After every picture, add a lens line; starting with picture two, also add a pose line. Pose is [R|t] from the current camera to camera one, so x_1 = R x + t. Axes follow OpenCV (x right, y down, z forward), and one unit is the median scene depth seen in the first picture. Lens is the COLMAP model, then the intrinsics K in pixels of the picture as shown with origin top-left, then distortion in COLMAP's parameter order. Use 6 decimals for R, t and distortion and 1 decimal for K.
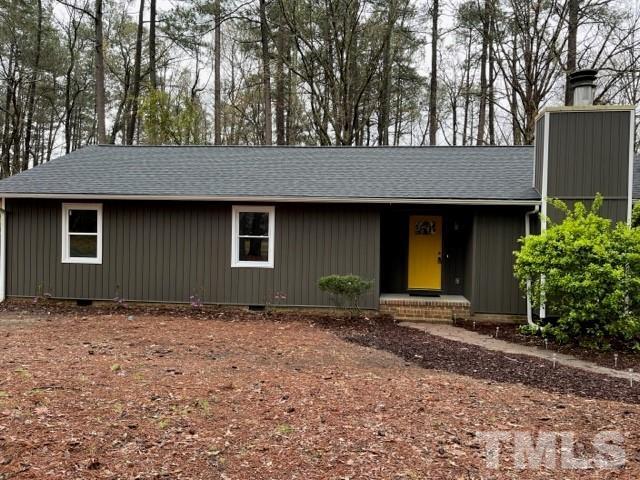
lens RADIAL K [[525.4, 0, 322.8], [0, 525.4, 259.6], [0, 0, 1]] dist [0.007346, -0.003092]
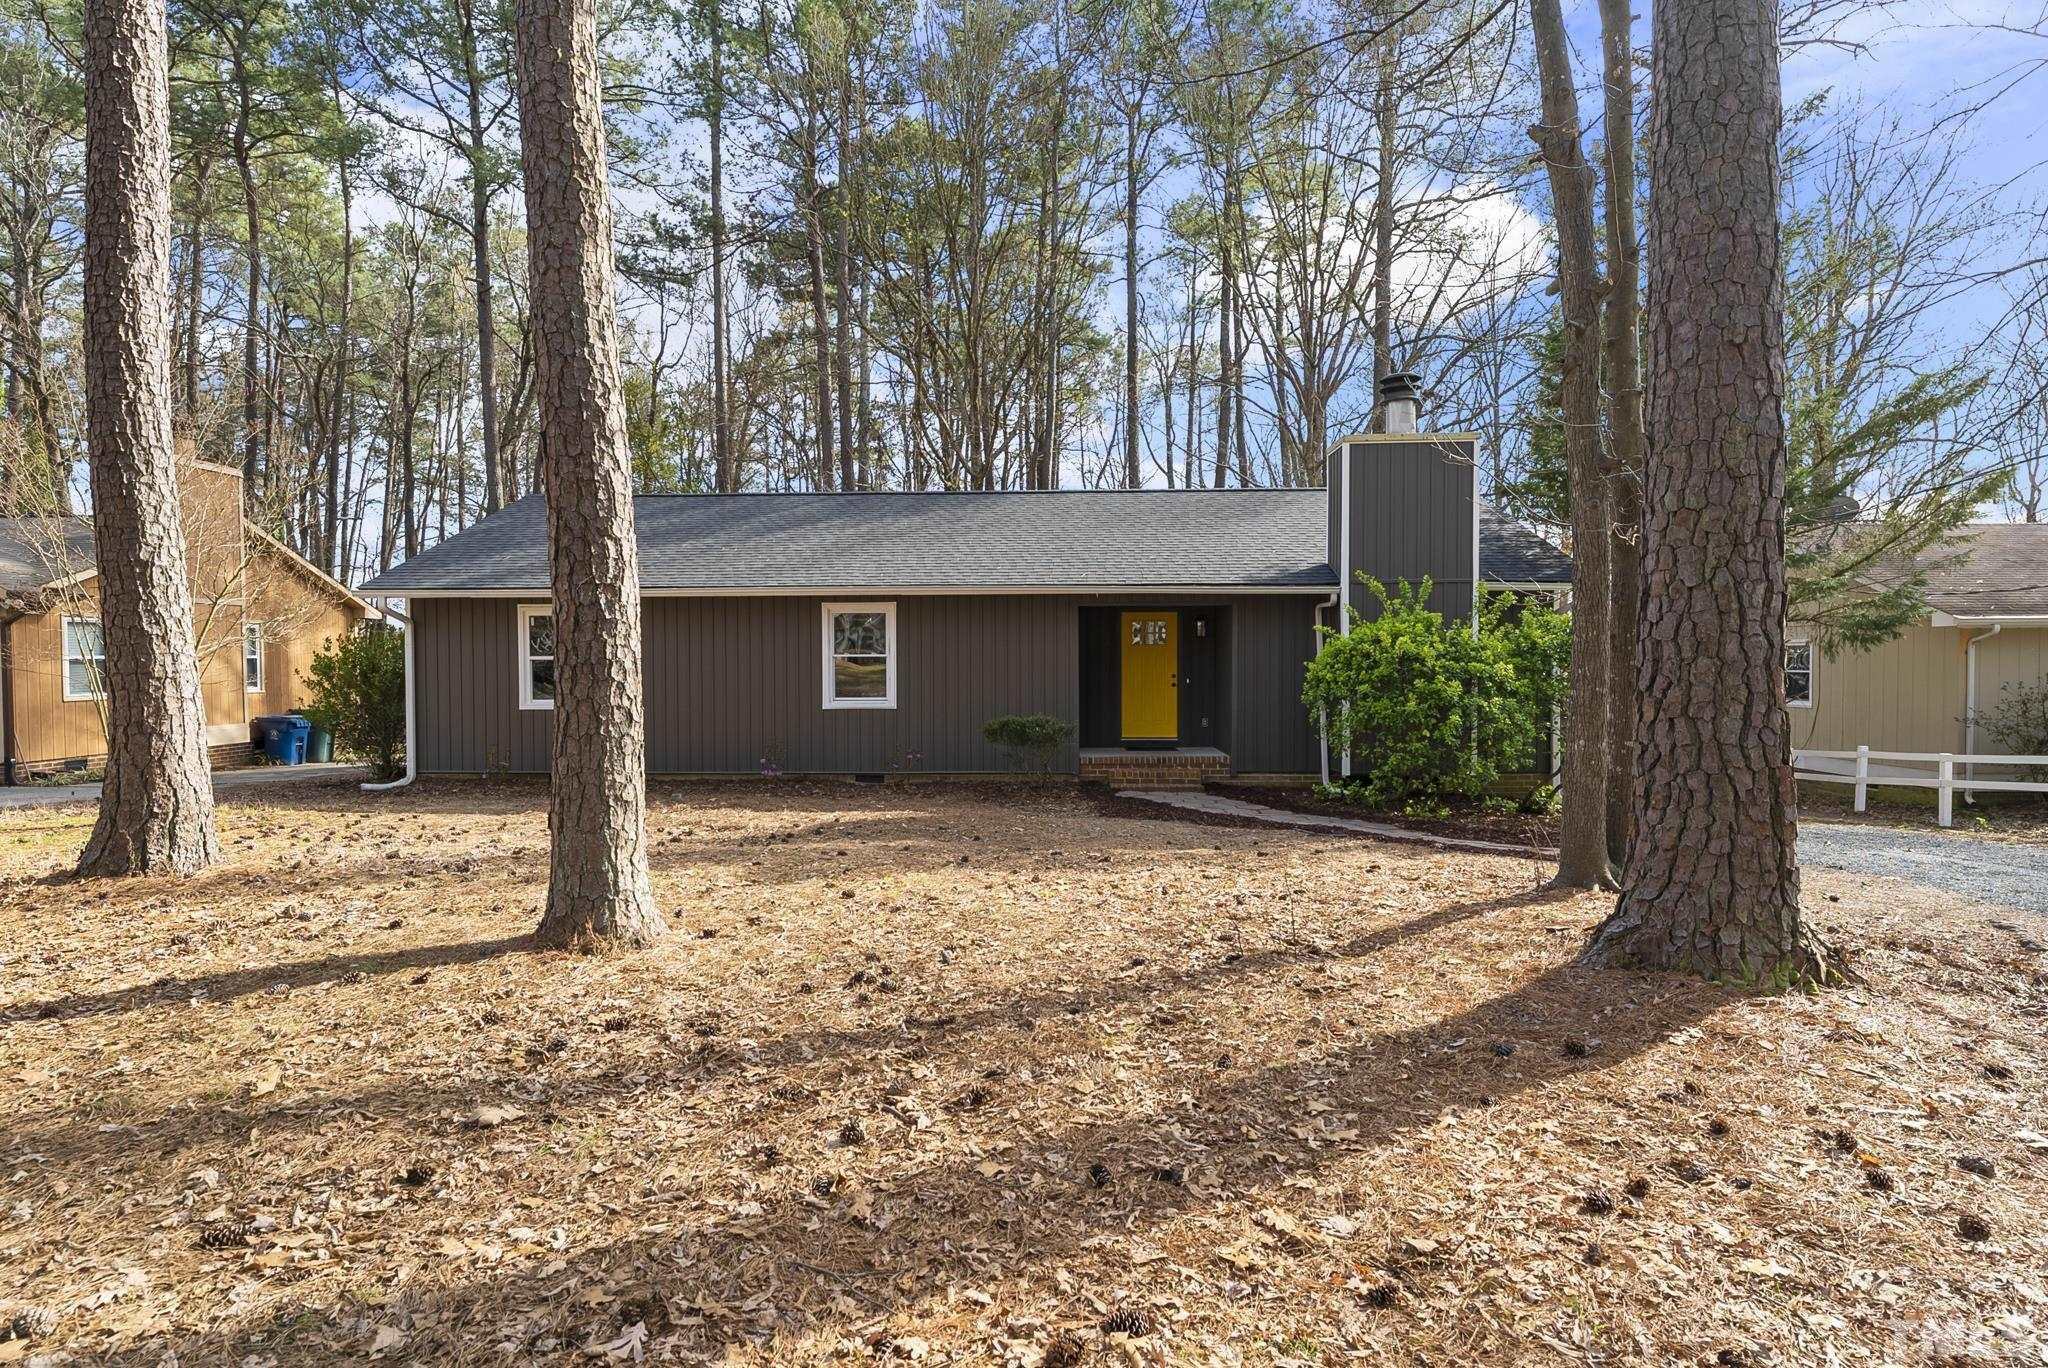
lens RADIAL K [[1065.9, 0, 1013.8], [0, 1065.9, 713.5], [0, 0, 1]] dist [-0.001070, -0.000690]
pose [[0.994662, -0.029360, 0.098920, -0.030687], [0.028052, 0.999500, 0.014588, 0.002812], [-0.099299, -0.011736, 0.994988, -0.068678]]
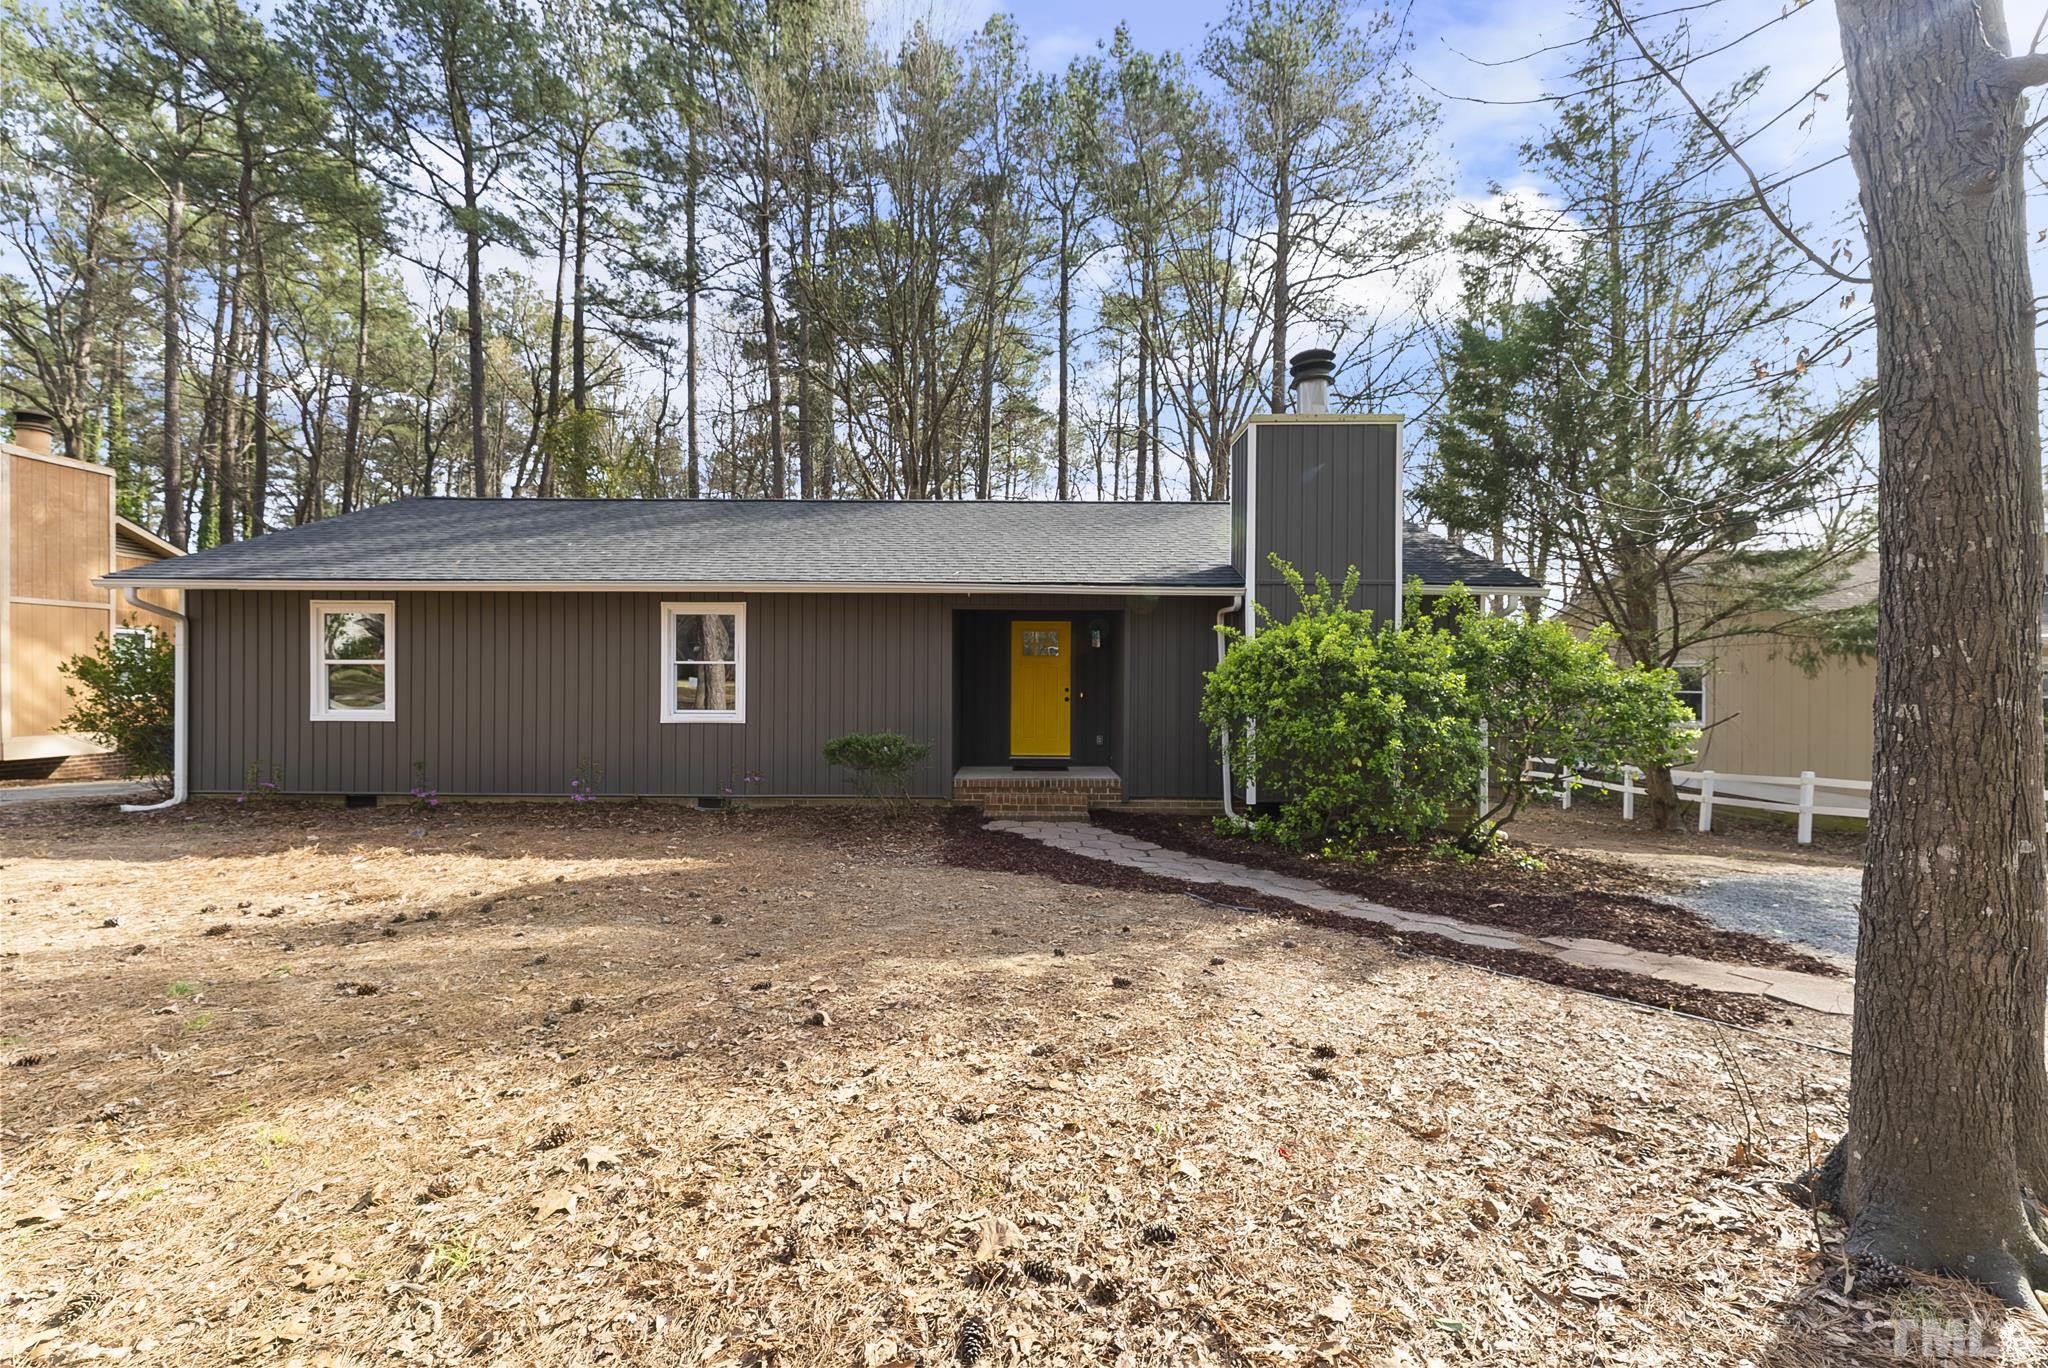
lens RADIAL K [[850.6, 0, 1006.8], [0, 850.6, 708.7], [0, 0, 1]] dist [0.000271, 0.000211]
pose [[0.991376, -0.019057, 0.129657, 0.018647], [0.019567, 0.999805, -0.002660, 0.003431], [-0.129581, 0.005174, 0.991555, 0.053889]]
